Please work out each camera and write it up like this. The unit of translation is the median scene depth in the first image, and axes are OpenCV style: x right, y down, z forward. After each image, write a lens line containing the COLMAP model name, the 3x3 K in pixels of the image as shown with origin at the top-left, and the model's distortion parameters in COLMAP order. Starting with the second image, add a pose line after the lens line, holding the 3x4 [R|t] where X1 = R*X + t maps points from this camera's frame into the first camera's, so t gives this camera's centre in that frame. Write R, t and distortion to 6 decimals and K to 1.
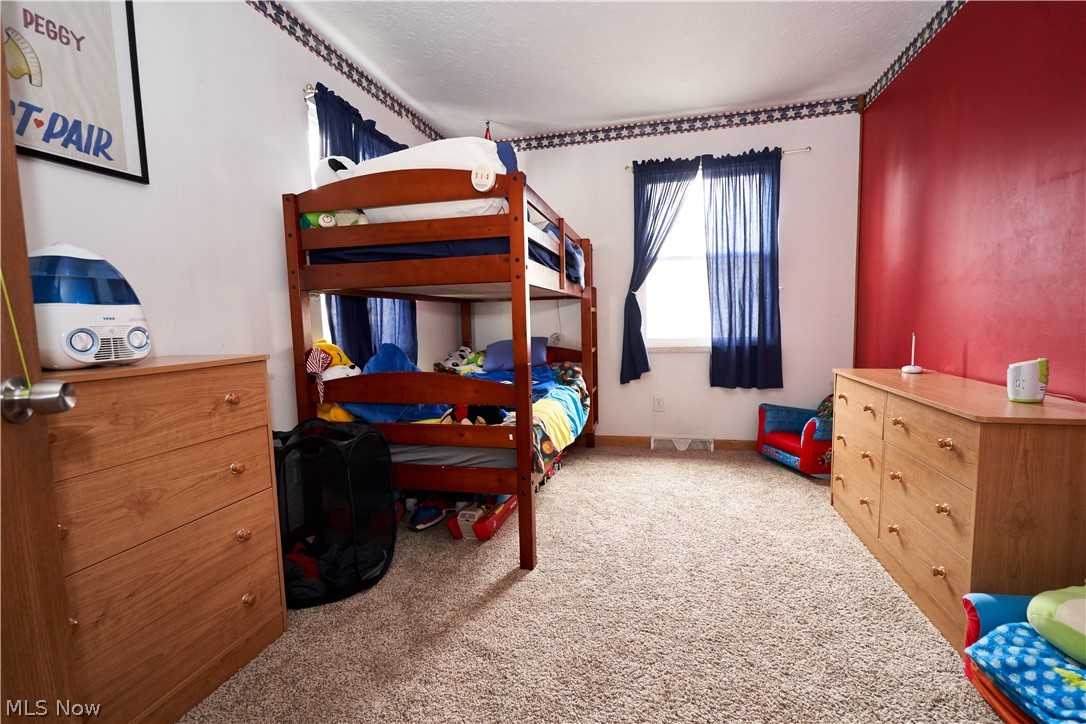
lens RADIAL K [[504.0, 0, 541.2], [0, 504.0, 362.4], [0, 0, 1]] dist [-0.000235, 0.000307]
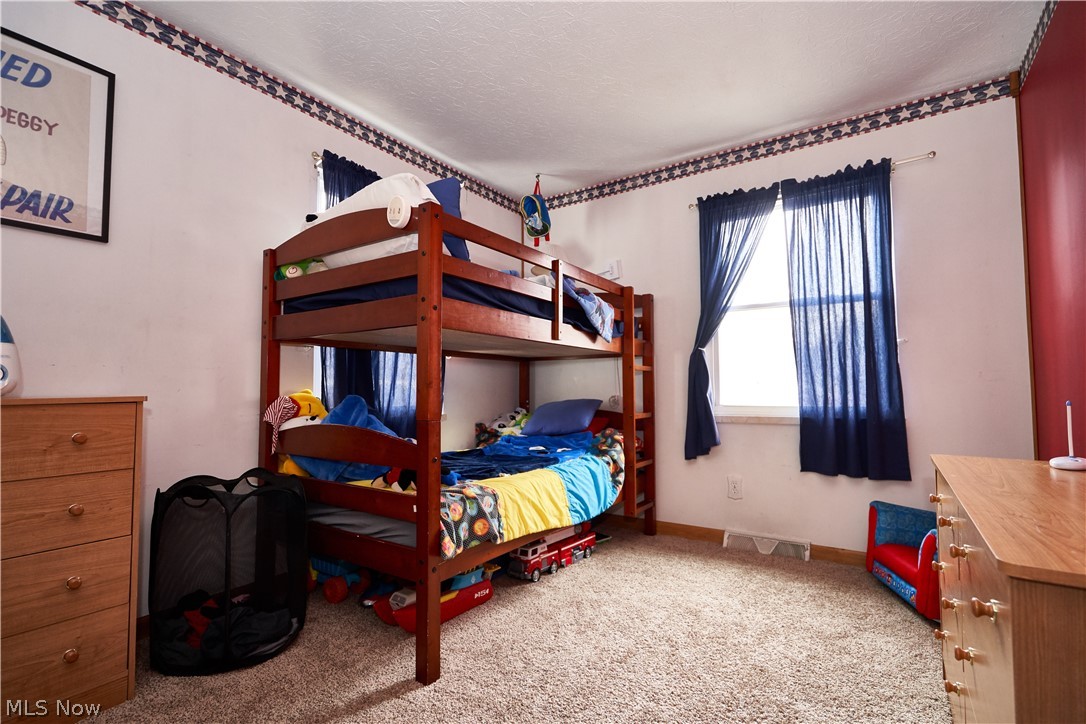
lens RADIAL K [[504.0, 0, 541.2], [0, 504.0, 362.4], [0, 0, 1]] dist [-0.000235, 0.000307]
pose [[0.938006, 0.003954, -0.346596, 0.257540], [-0.050592, 0.990788, -0.125616, 0.001439], [0.342906, 0.135363, 0.929565, 0.161325]]
